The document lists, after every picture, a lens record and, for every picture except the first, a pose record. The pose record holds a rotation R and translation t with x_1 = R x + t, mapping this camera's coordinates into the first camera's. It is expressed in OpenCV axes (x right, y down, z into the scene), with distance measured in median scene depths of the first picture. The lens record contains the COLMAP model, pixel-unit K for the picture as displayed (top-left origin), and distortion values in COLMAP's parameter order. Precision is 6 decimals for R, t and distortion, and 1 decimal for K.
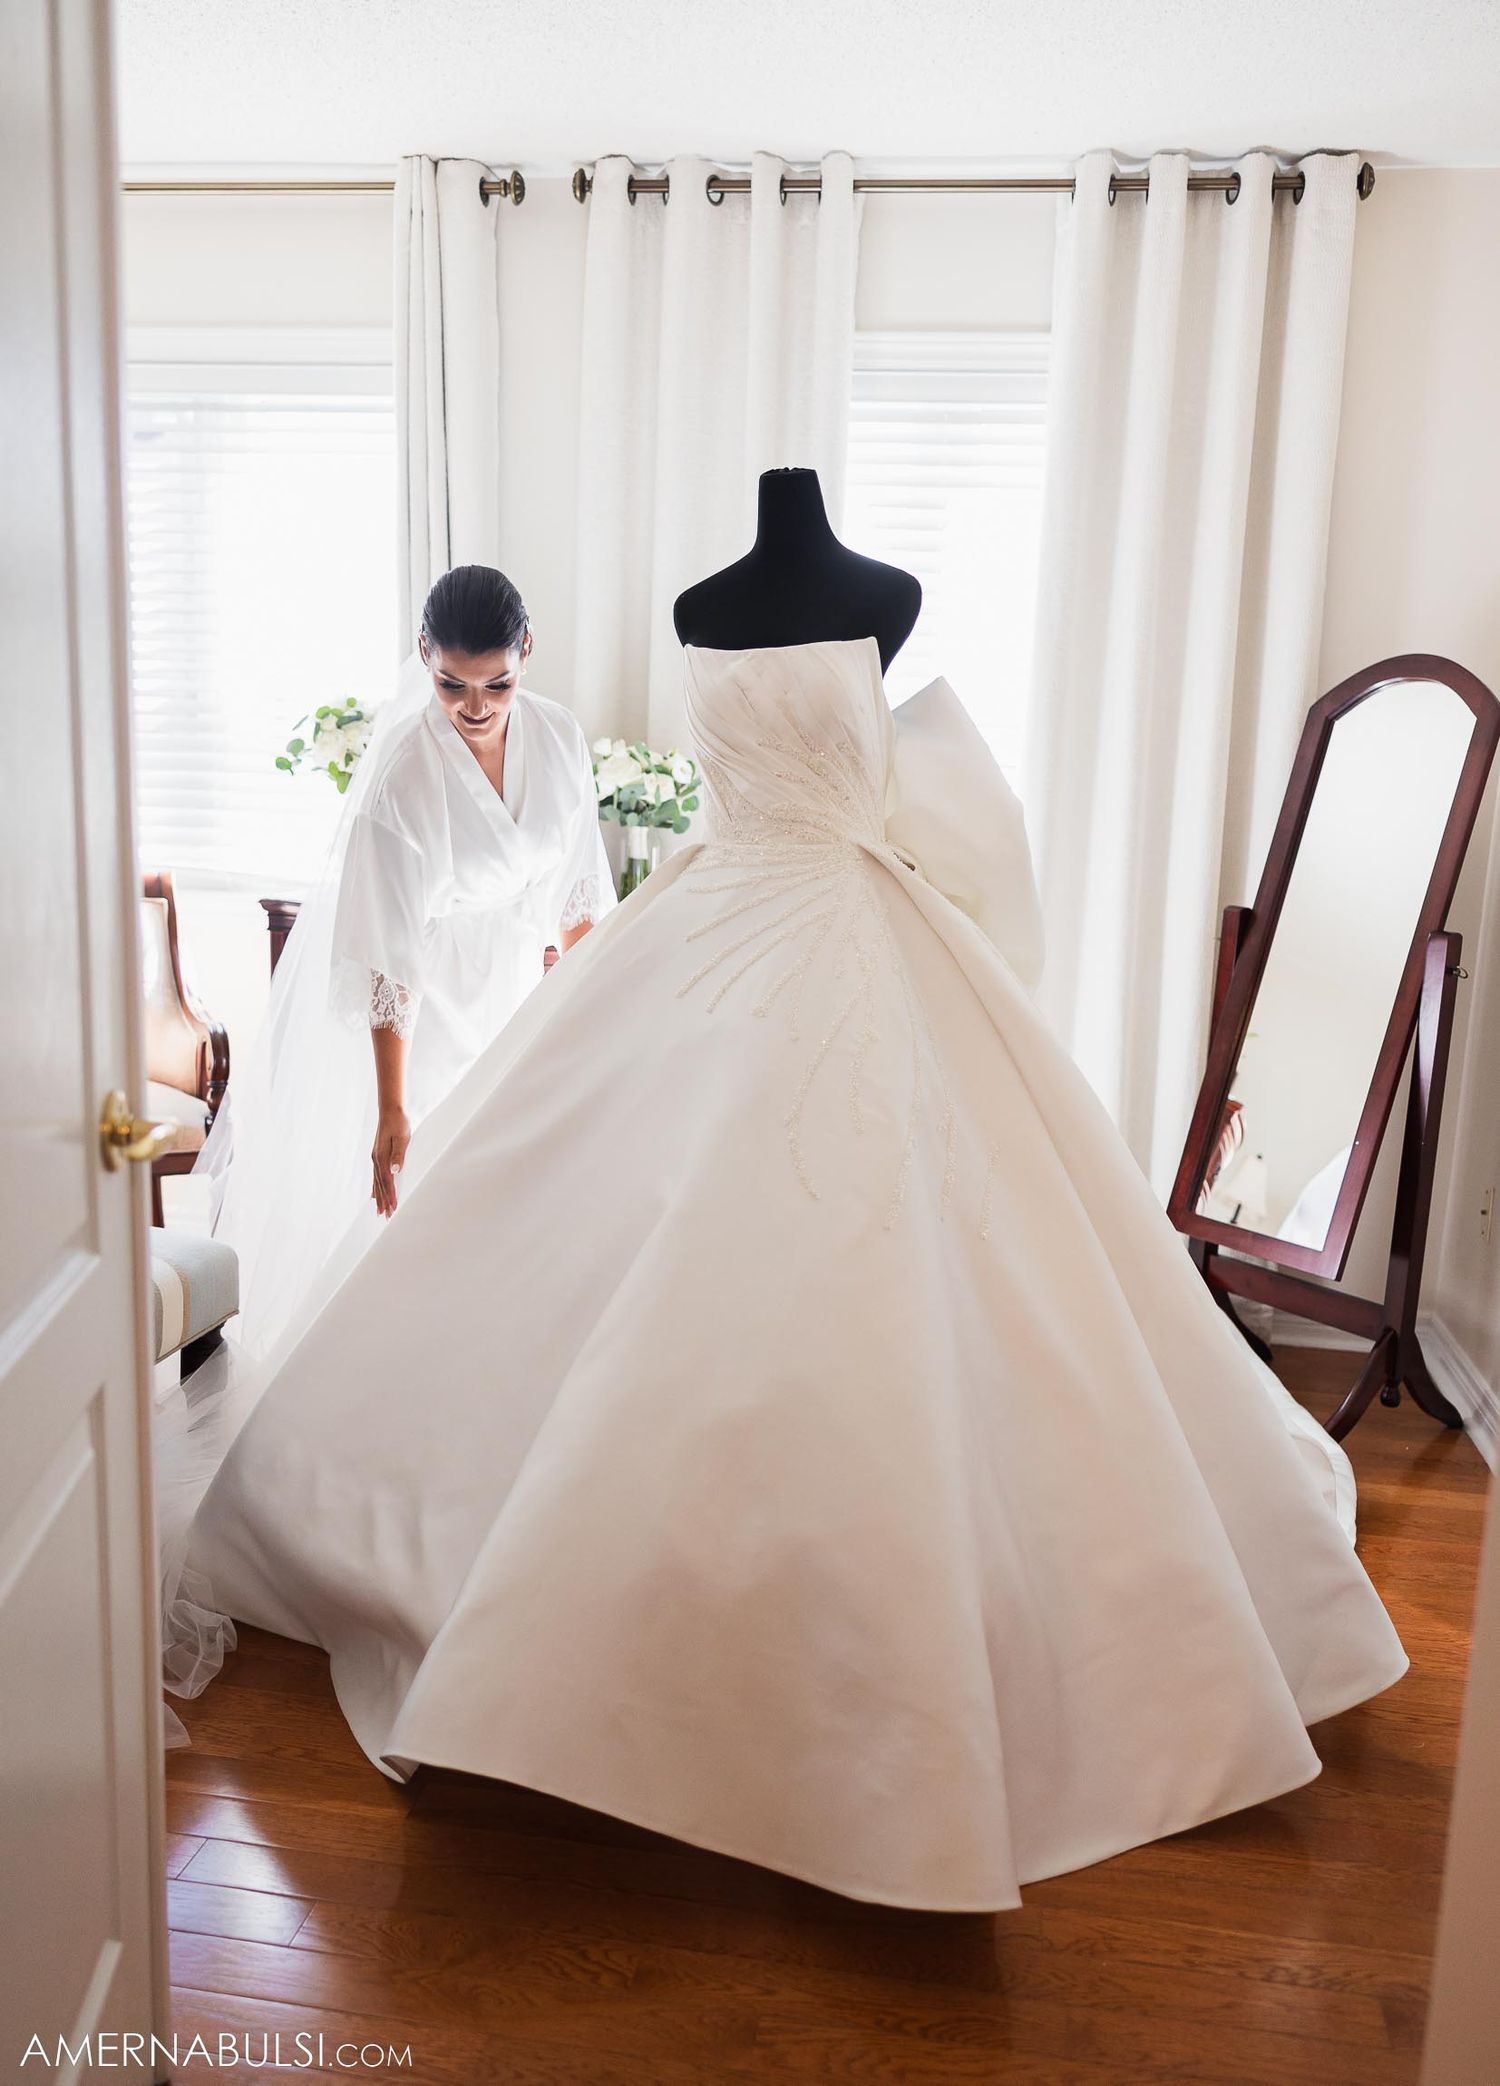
lens RADIAL K [[1870.7, 0, 739.4], [0, 1870.7, 1041.5], [0, 0, 1]] dist [0.004250, 0.014994]
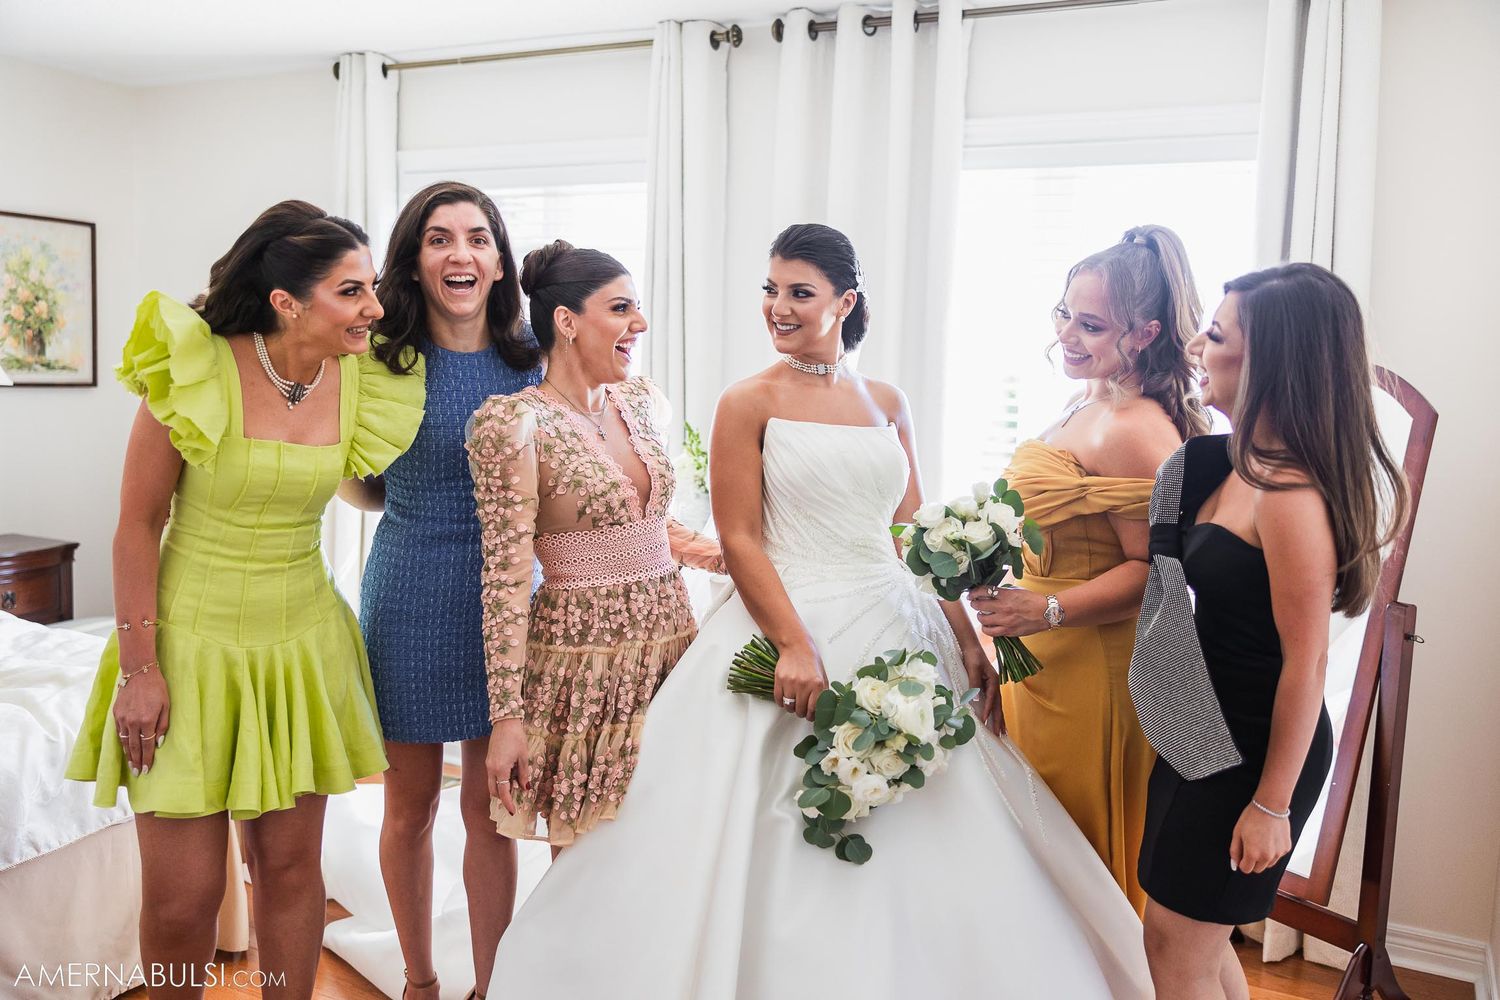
lens RADIAL K [[1444.9, 0, 750.1], [0, 1444.9, 502.3], [0, 0, 1]] dist [-0.026275, 0.000000]
pose [[0.932502, 0.033000, -0.359654, 0.296453], [-0.067307, 0.994250, -0.083287, -0.017951], [0.354838, 0.101873, 0.929361, 0.034481]]
